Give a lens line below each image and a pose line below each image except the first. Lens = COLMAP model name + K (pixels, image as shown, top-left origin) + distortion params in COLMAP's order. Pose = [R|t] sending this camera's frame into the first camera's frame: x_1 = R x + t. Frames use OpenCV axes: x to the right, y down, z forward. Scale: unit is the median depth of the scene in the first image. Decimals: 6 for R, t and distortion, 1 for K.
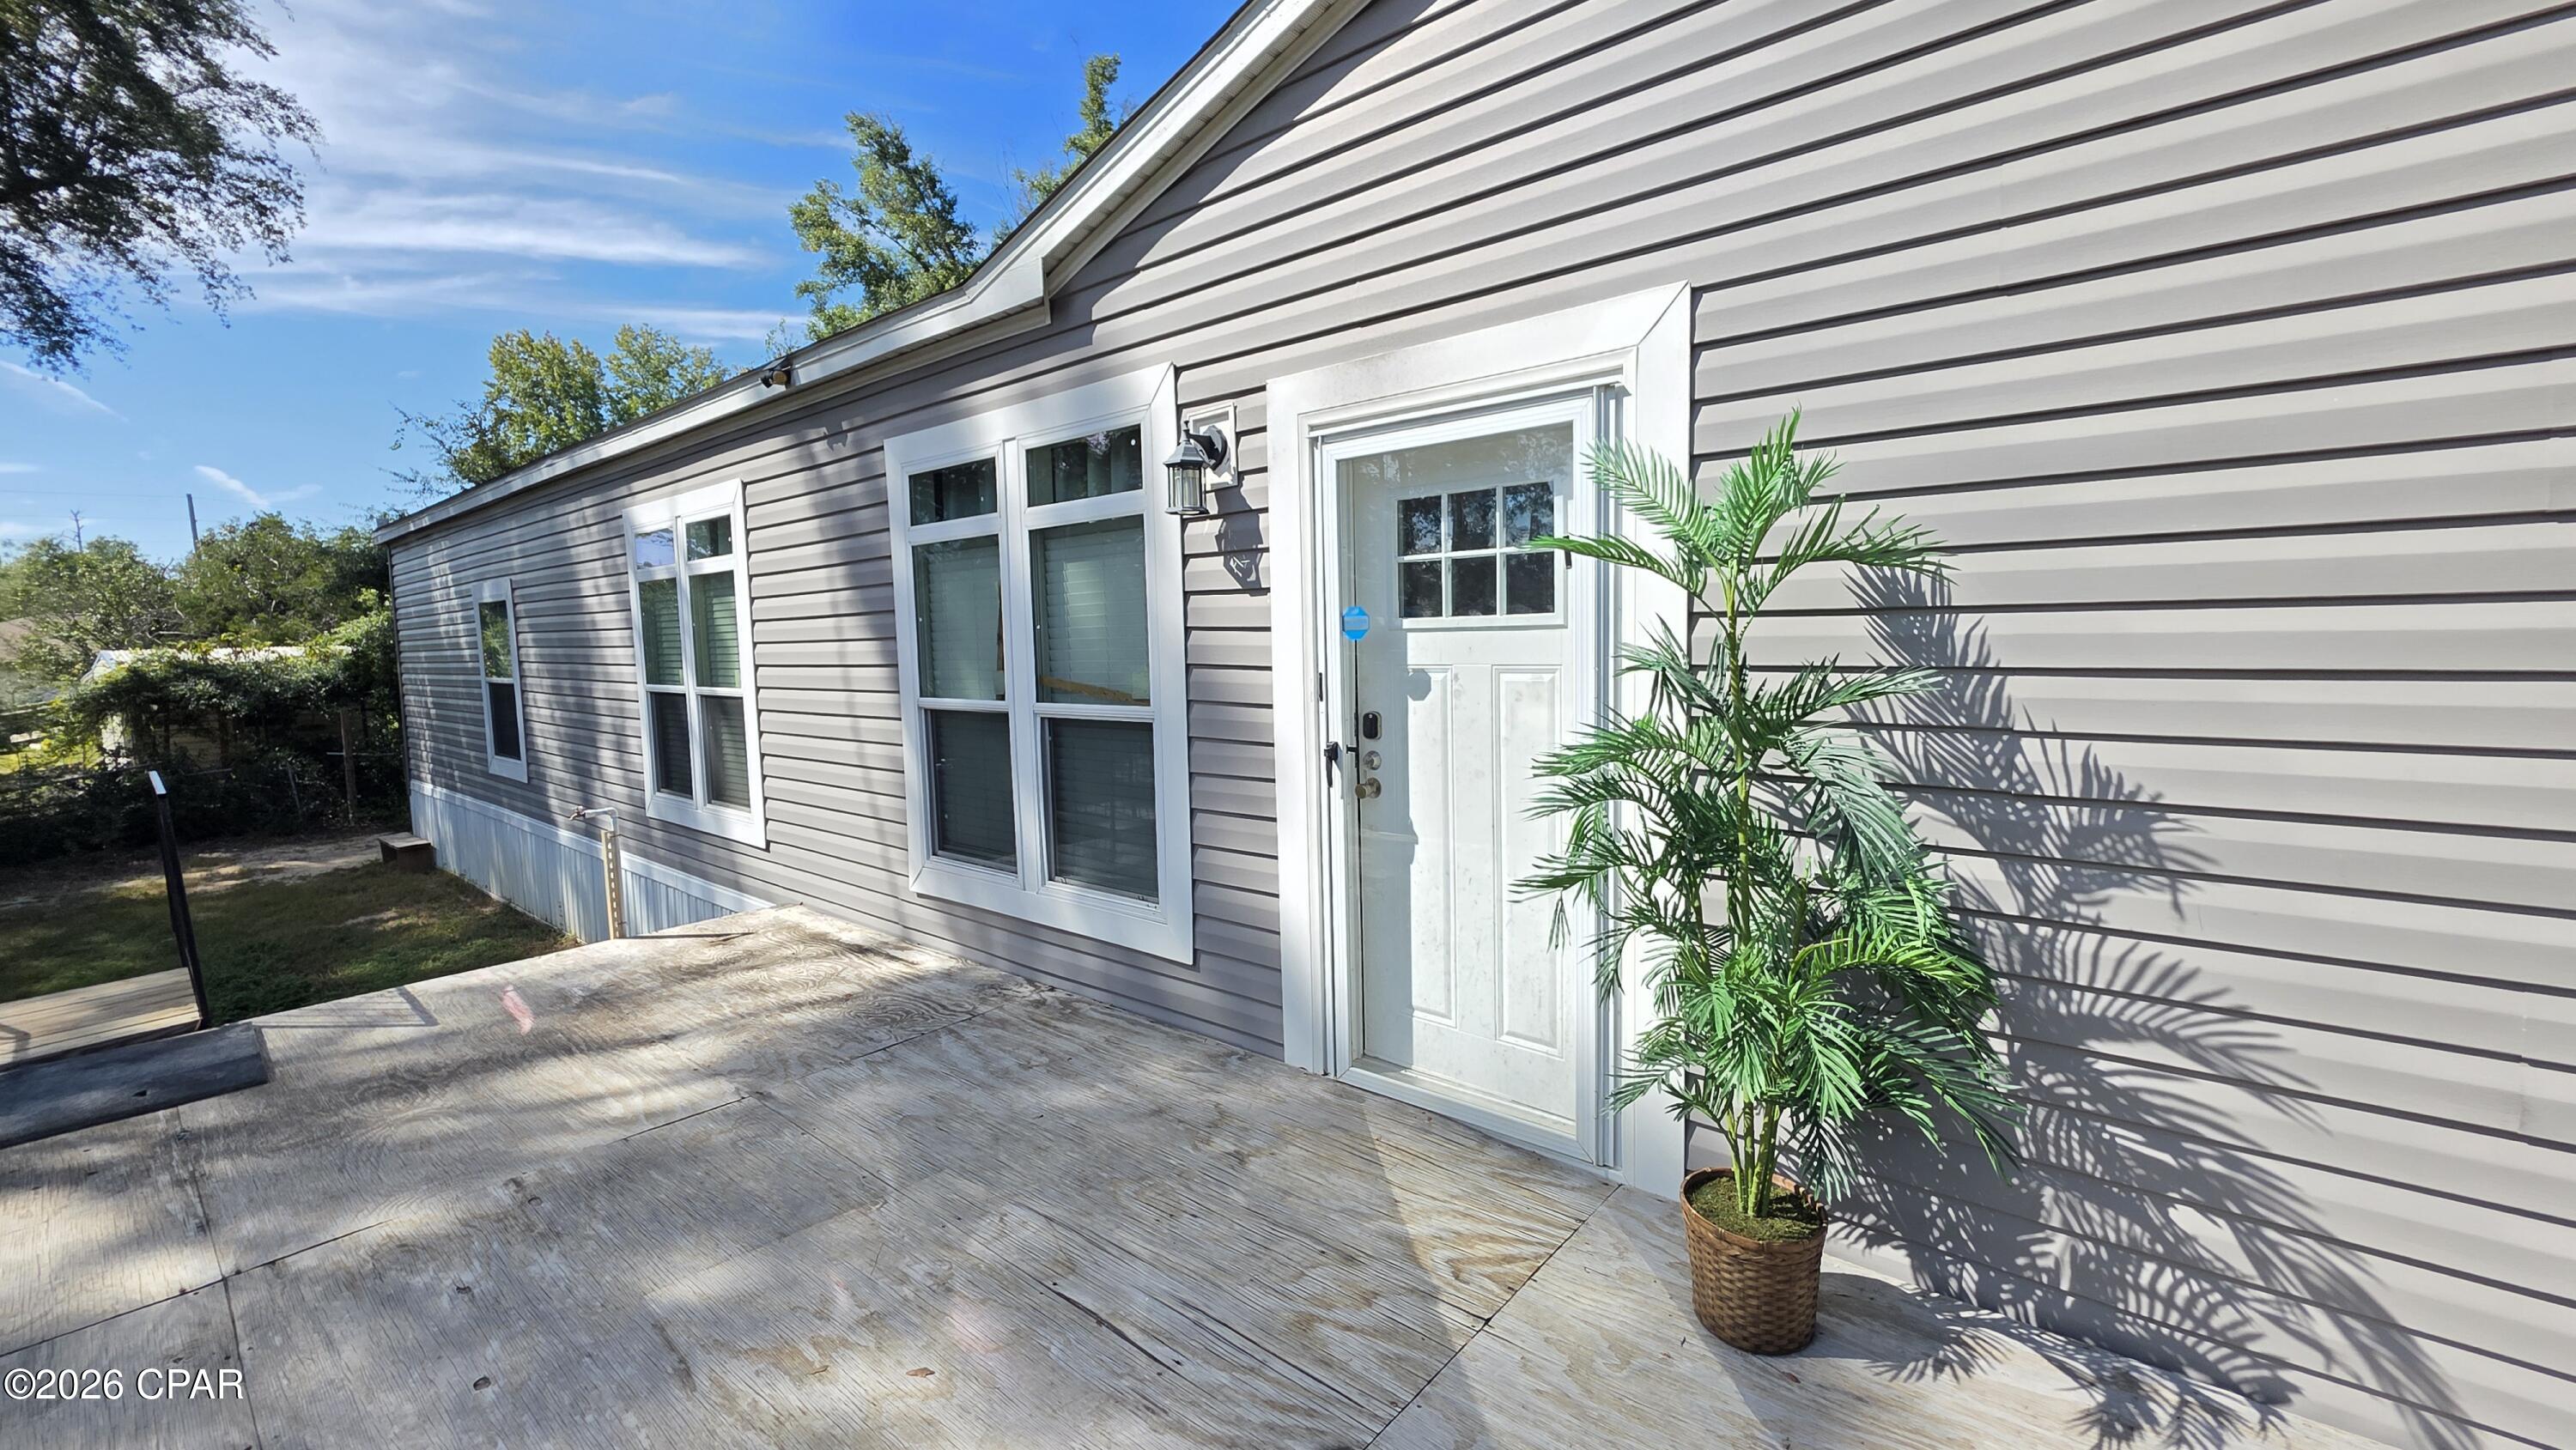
lens RADIAL K [[1032.6, 0, 1277.3], [0, 1032.6, 716.2], [0, 0, 1]] dist [0.002458, -0.000209]
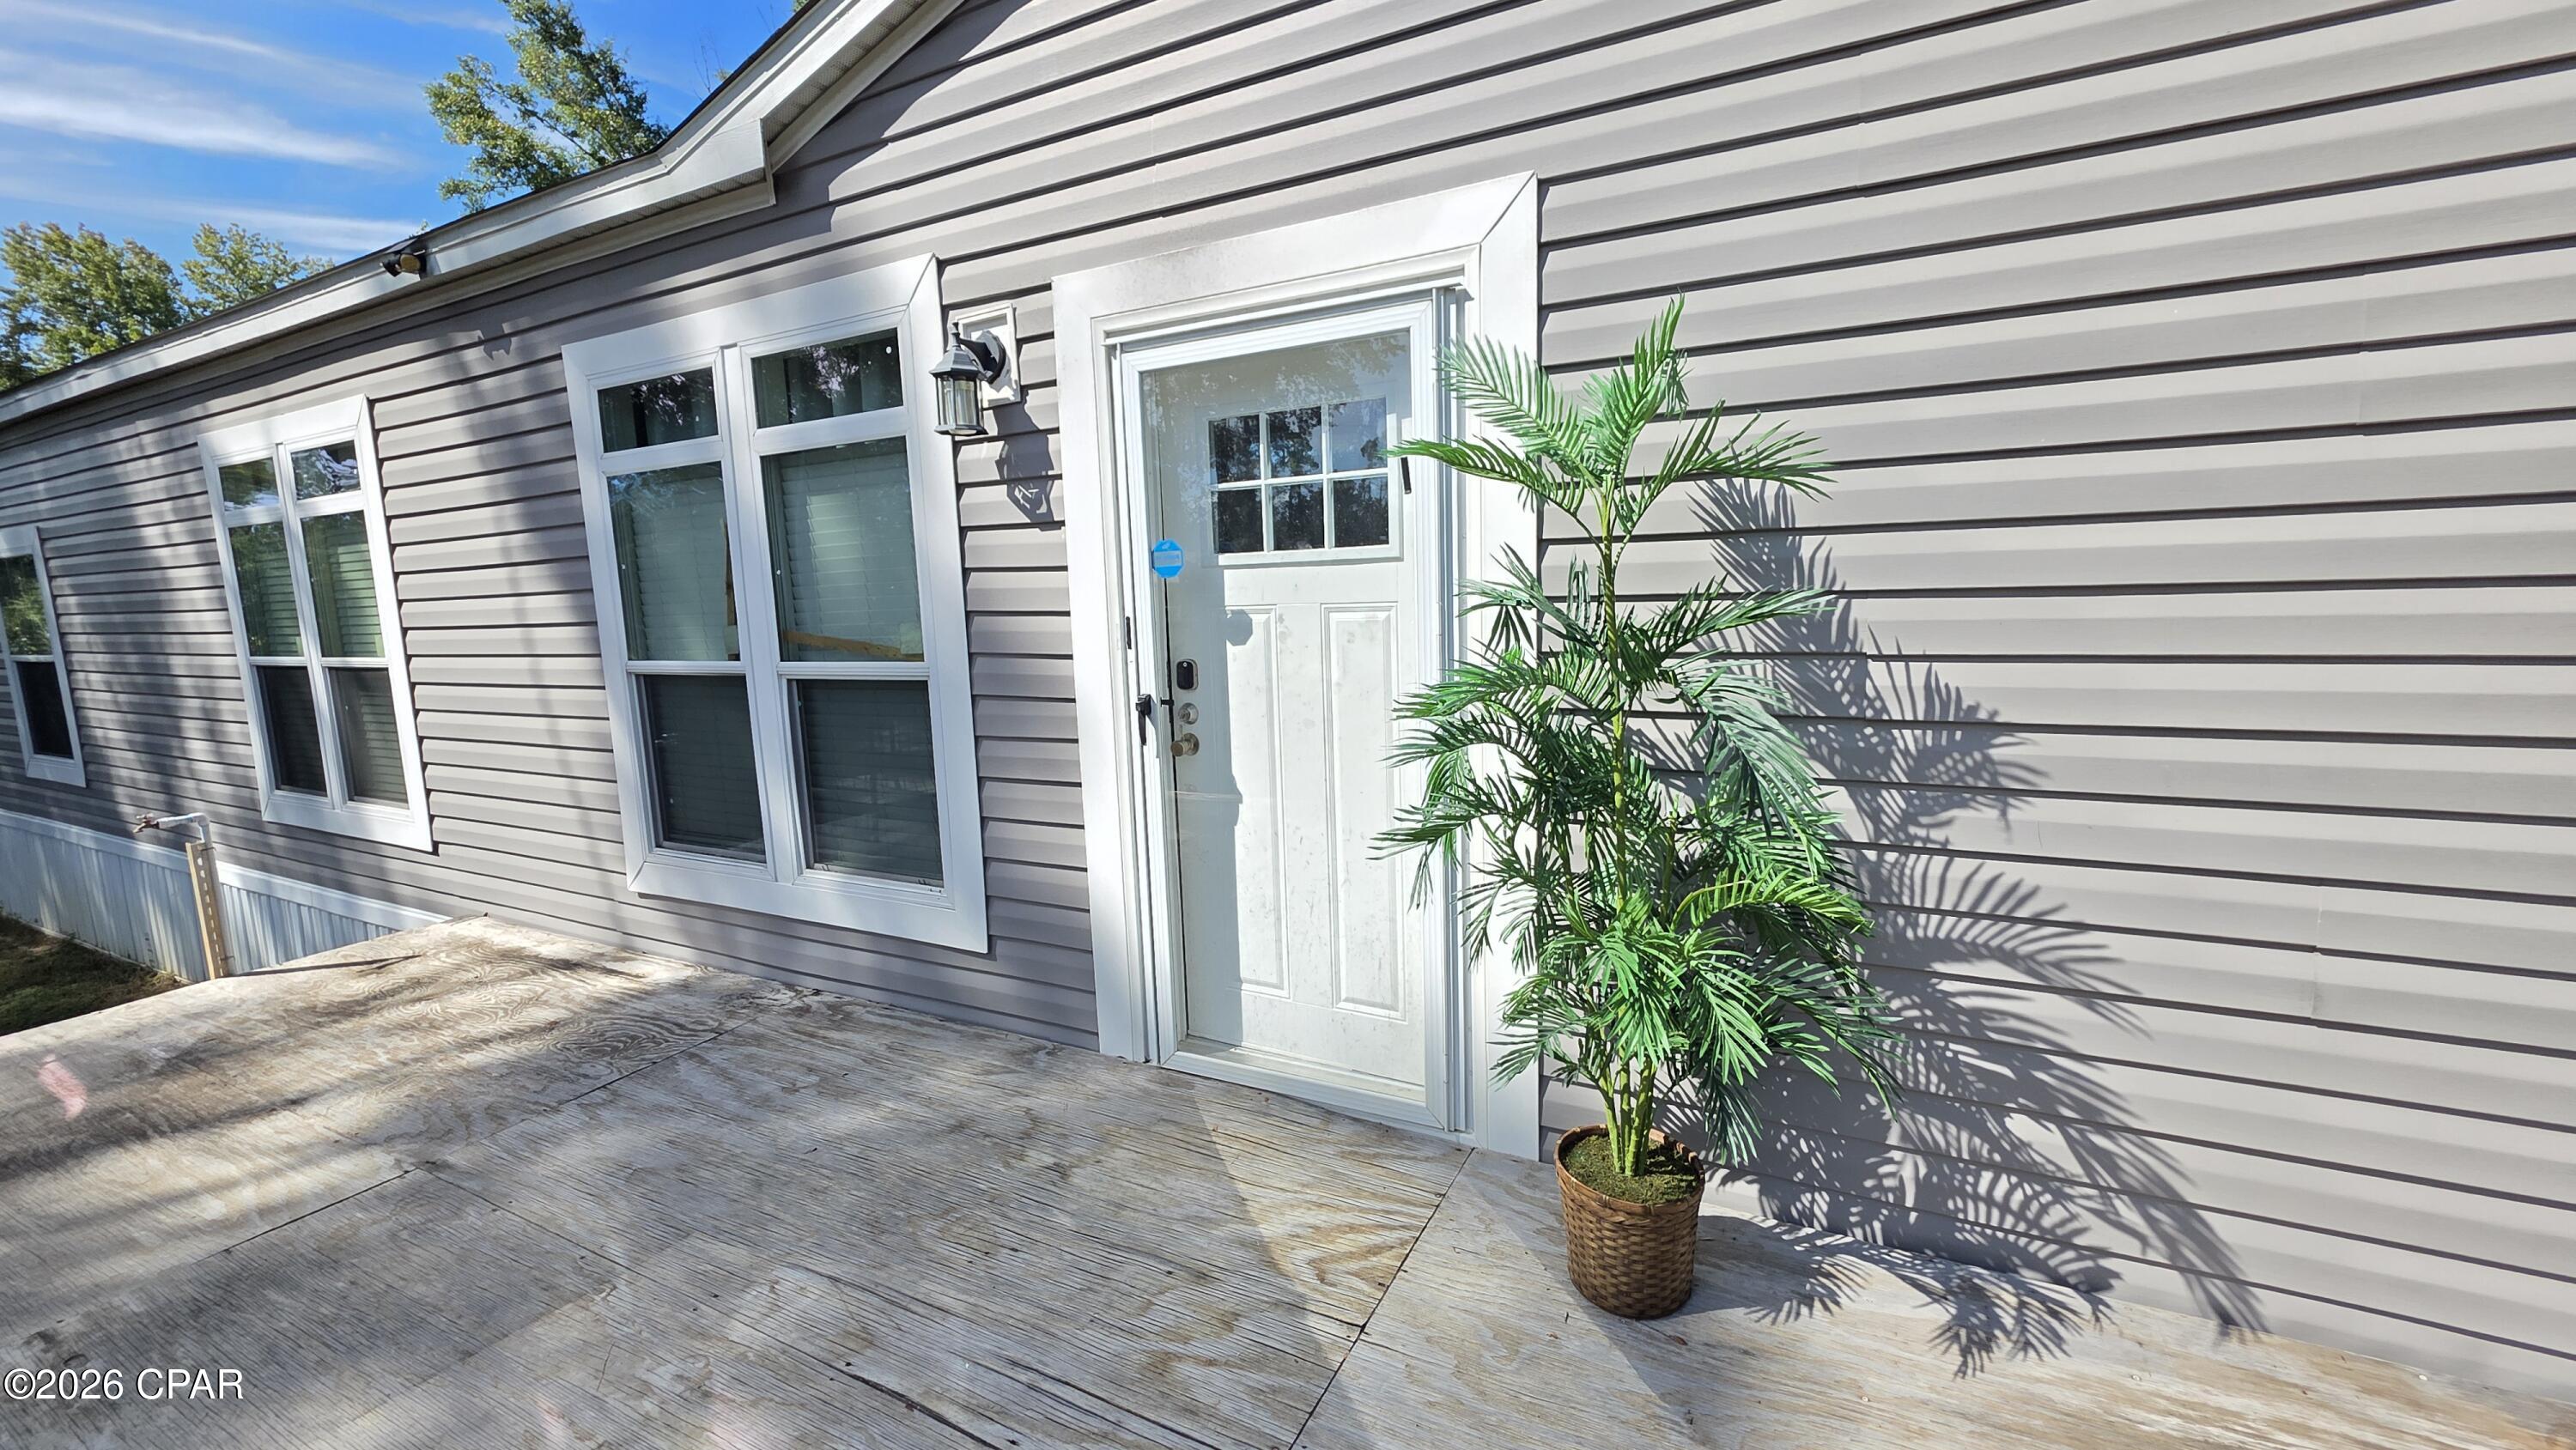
lens RADIAL K [[1032.6, 0, 1266.8], [0, 1032.6, 722.2], [0, 0, 1]] dist [0.002458, -0.000209]
pose [[0.976353, -0.038150, 0.212788, -0.032612], [0.028724, 0.998472, 0.047217, 0.009504], [-0.214264, -0.039988, 0.975957, 0.106234]]
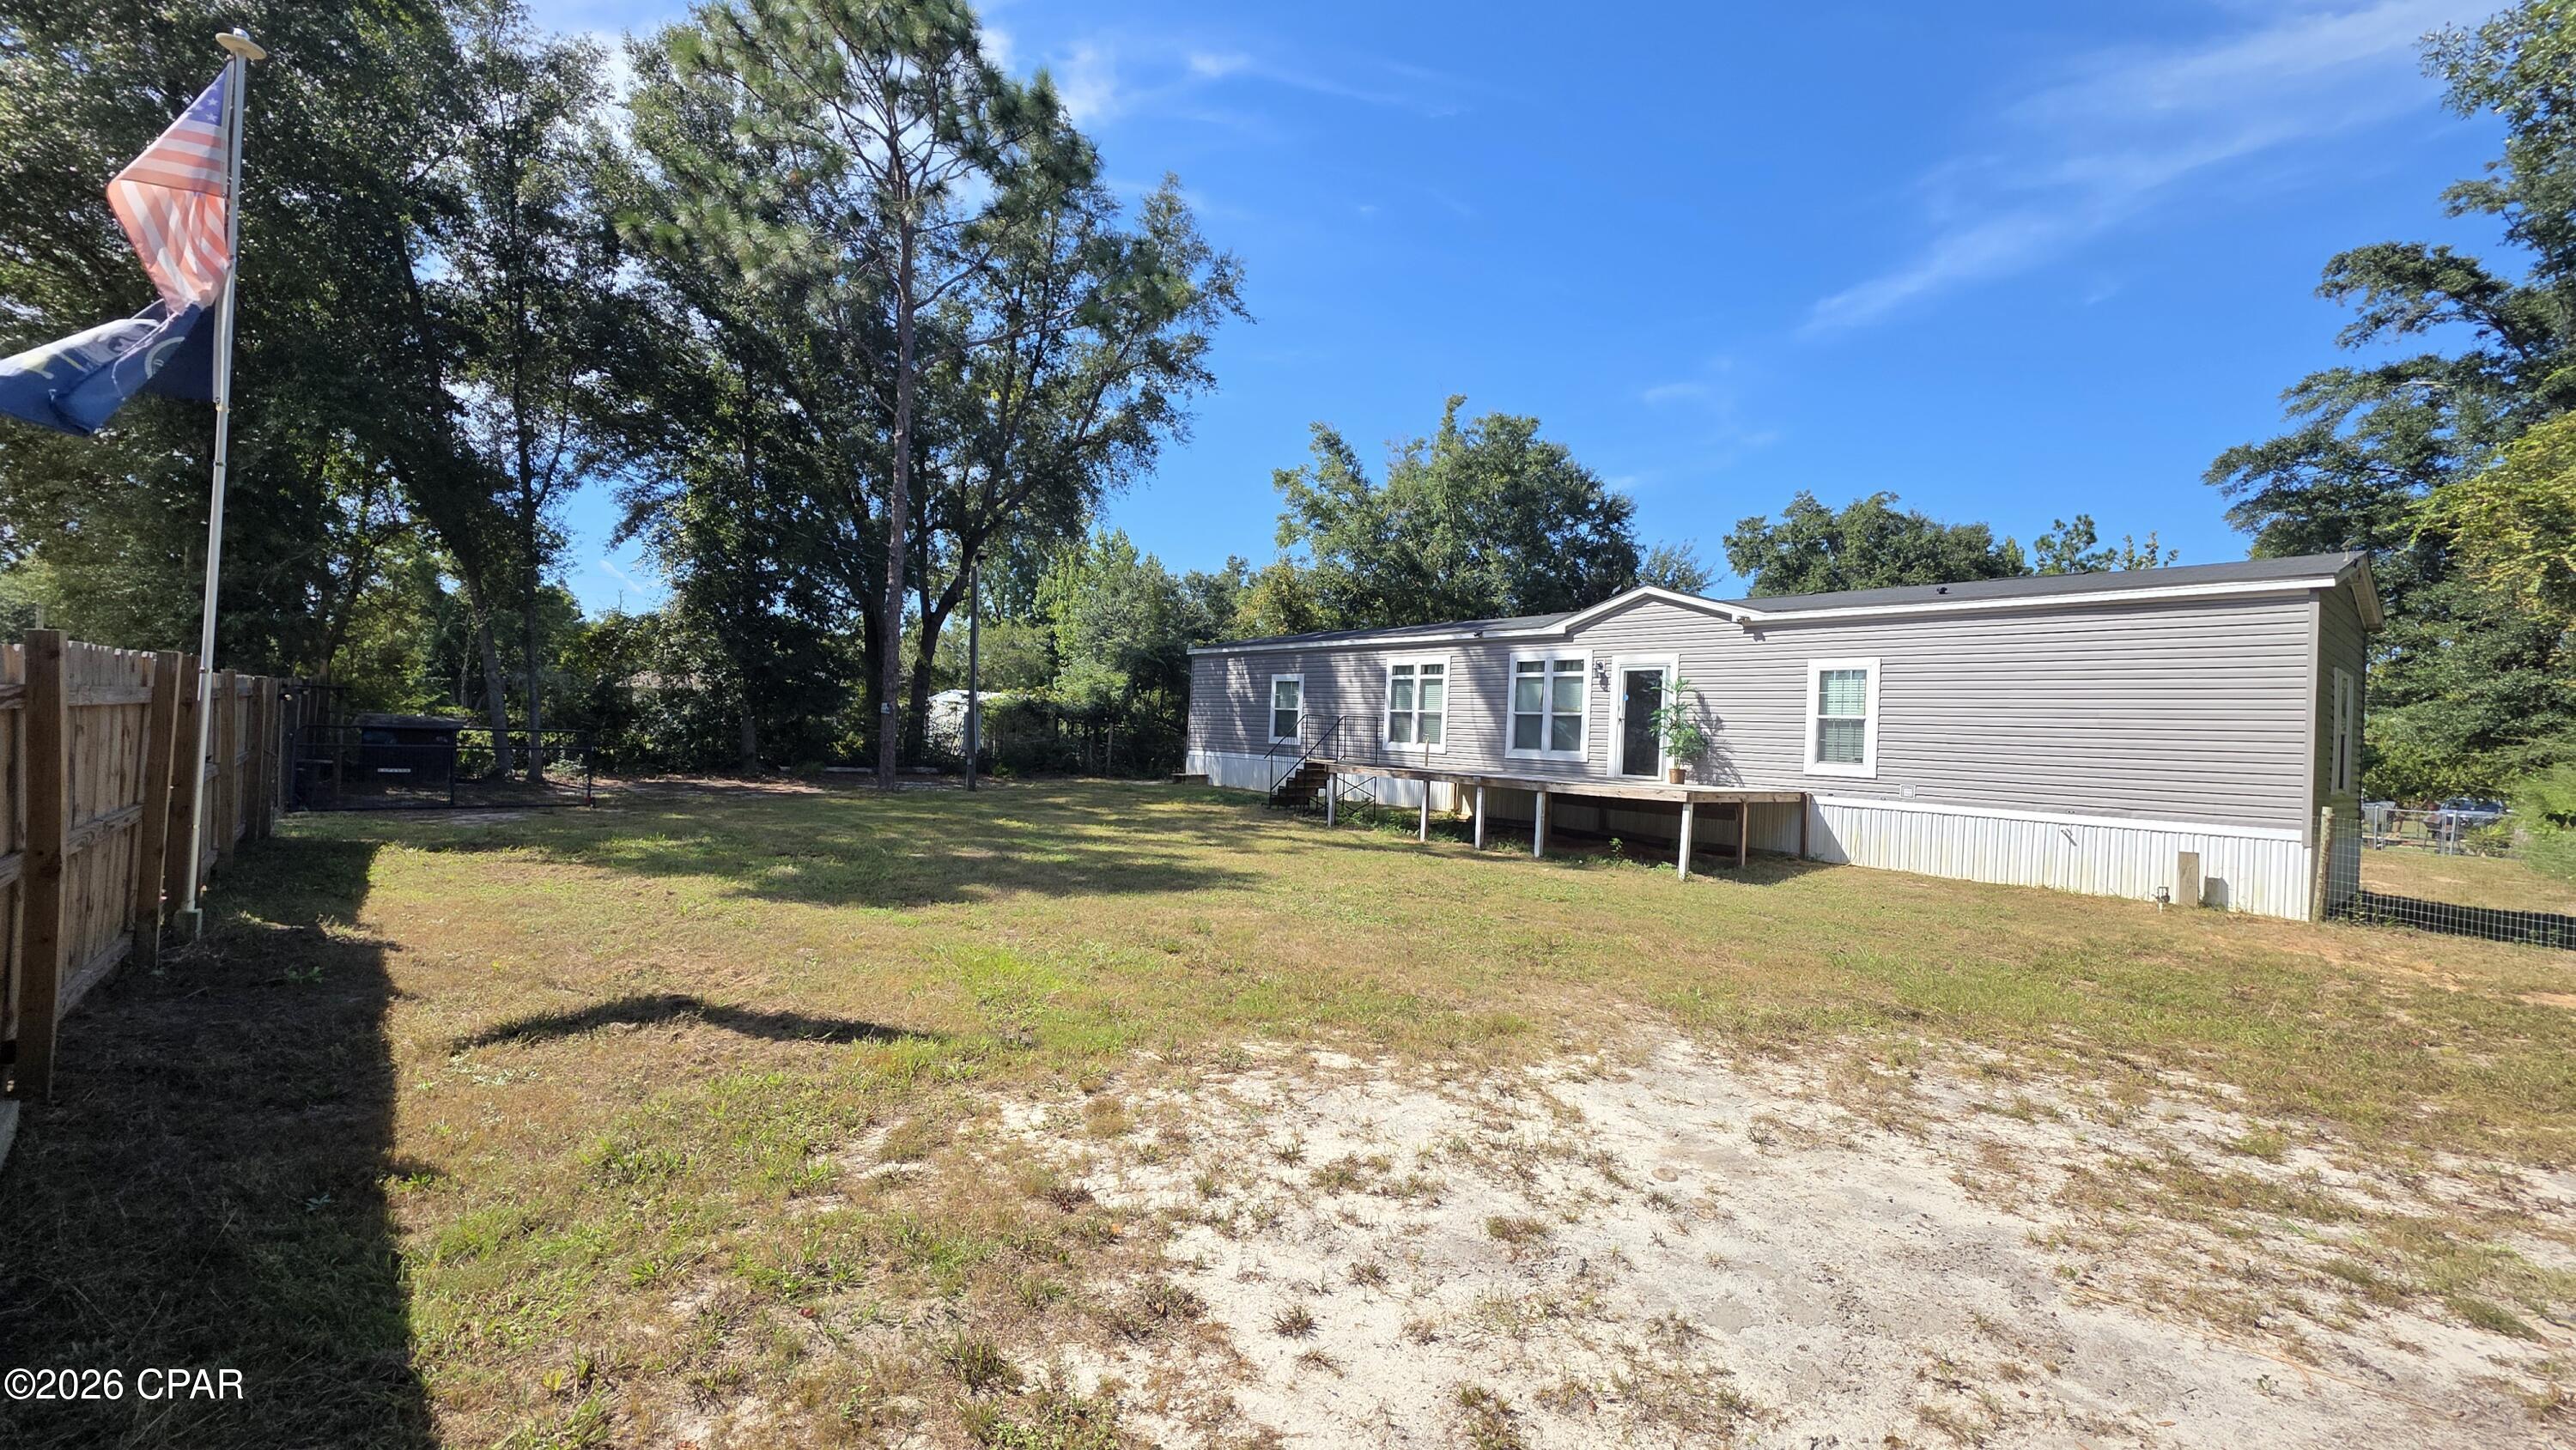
lens RADIAL K [[1032.6, 0, 1295.3], [0, 1032.6, 724.2], [0, 0, 1]] dist [0.002458, -0.000209]
pose [[0.983448, 0.075165, -0.164866, -0.771748], [-0.092151, 0.990918, -0.097922, 0.783419], [0.156008, 0.111493, 0.981443, -4.901731]]
